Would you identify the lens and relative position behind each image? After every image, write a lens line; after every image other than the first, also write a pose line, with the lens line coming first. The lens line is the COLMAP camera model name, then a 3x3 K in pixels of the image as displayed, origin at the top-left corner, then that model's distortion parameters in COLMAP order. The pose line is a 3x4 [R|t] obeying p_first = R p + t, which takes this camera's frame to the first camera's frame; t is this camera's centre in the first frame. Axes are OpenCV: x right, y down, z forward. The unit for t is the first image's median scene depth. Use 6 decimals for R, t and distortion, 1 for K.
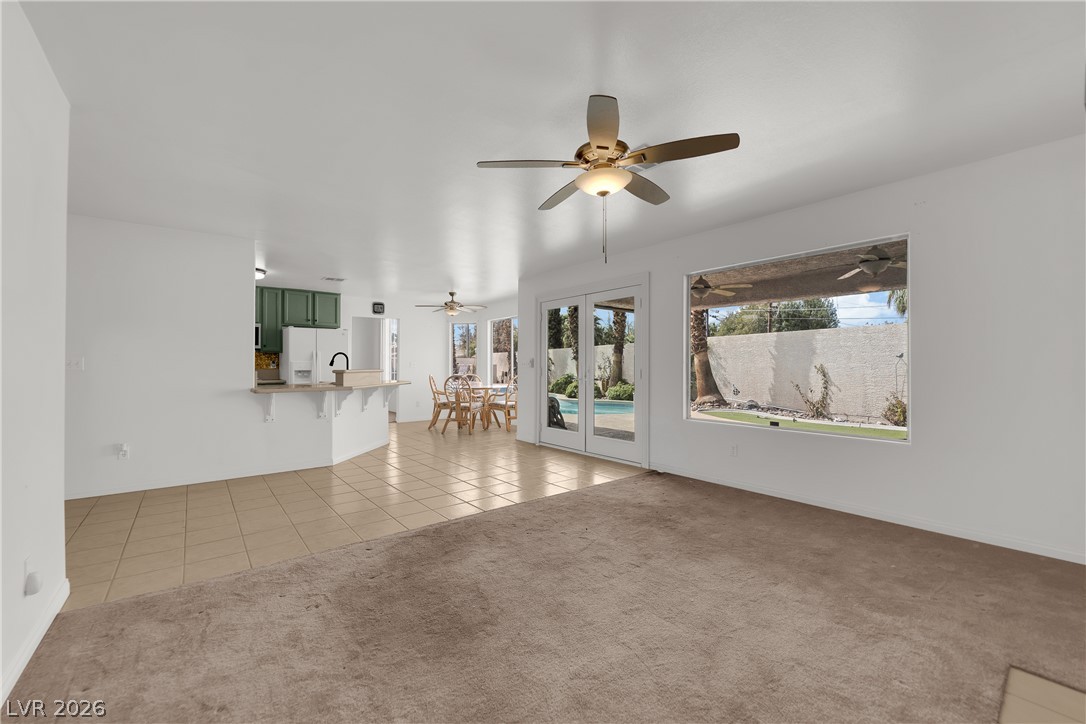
lens RADIAL K [[439.0, 0, 544.0], [0, 439.0, 364.9], [0, 0, 1]] dist [-0.014543, -0.001081]
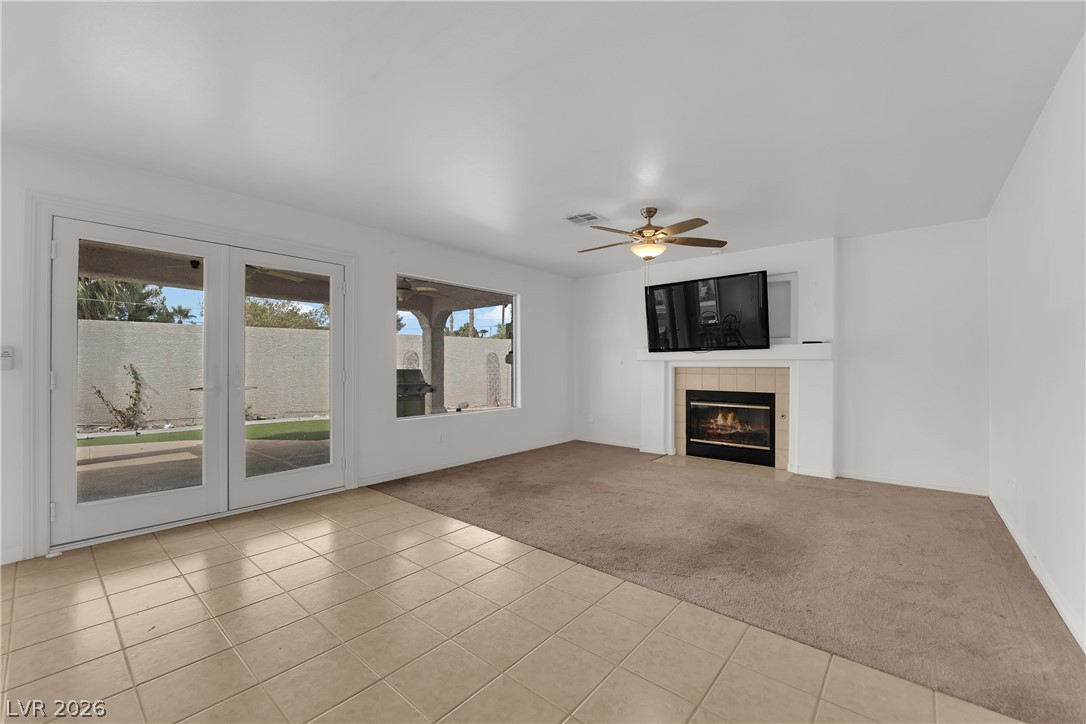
lens RADIAL K [[439.0, 0, 537.8], [0, 439.0, 362.3], [0, 0, 1]] dist [-0.014543, -0.001081]
pose [[-0.178740, 0.005278, 0.983882, -0.317962], [-0.000415, 0.999985, -0.005440, 0.000319], [-0.983896, -0.001381, -0.178736, 0.395852]]
